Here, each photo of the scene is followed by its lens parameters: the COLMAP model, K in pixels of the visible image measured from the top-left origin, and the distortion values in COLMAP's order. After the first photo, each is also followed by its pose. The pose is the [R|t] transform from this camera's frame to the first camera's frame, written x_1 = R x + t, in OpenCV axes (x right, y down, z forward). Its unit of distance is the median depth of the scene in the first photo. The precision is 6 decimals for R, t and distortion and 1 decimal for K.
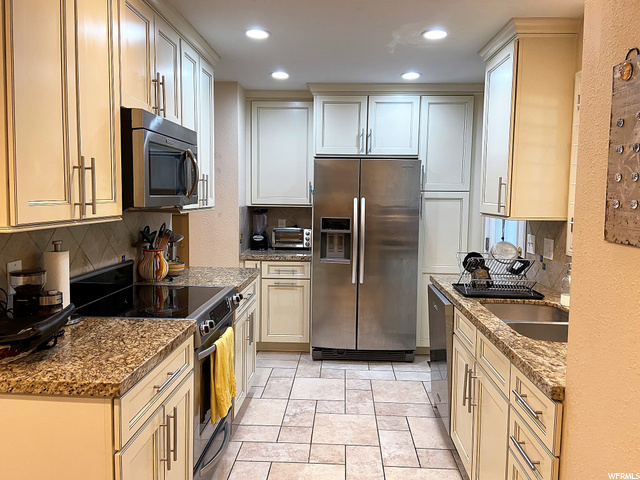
lens RADIAL K [[485.8, 0, 319.9], [0, 485.8, 227.7], [0, 0, 1]] dist [0.112176, -0.134451]
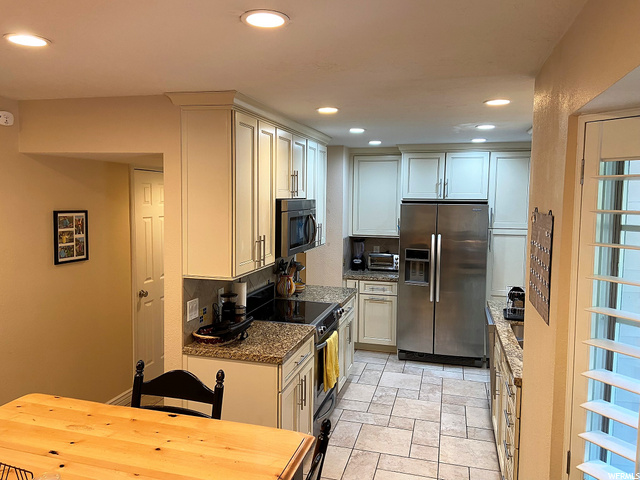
lens RADIAL K [[485.8, 0, 319.9], [0, 485.8, 227.7], [0, 0, 1]] dist [0.112176, -0.134451]
pose [[0.977042, 0.012832, -0.212660, 0.067869], [-0.013612, 0.999905, -0.002205, -0.088707], [0.212612, 0.005049, 0.977124, -0.385513]]
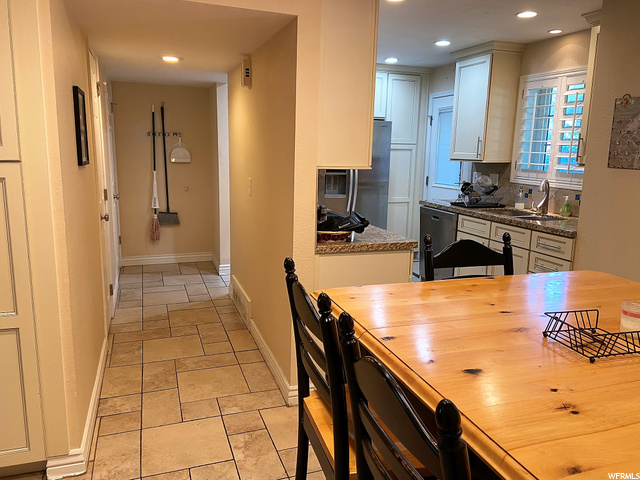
lens RADIAL K [[485.8, 0, 319.9], [0, 485.8, 227.7], [0, 0, 1]] dist [0.112176, -0.134451]
pose [[0.926953, -0.058253, 0.370627, -0.650431], [0.019276, 0.993962, 0.108017, 0.011027], [-0.374682, -0.092983, 0.922479, -0.306752]]
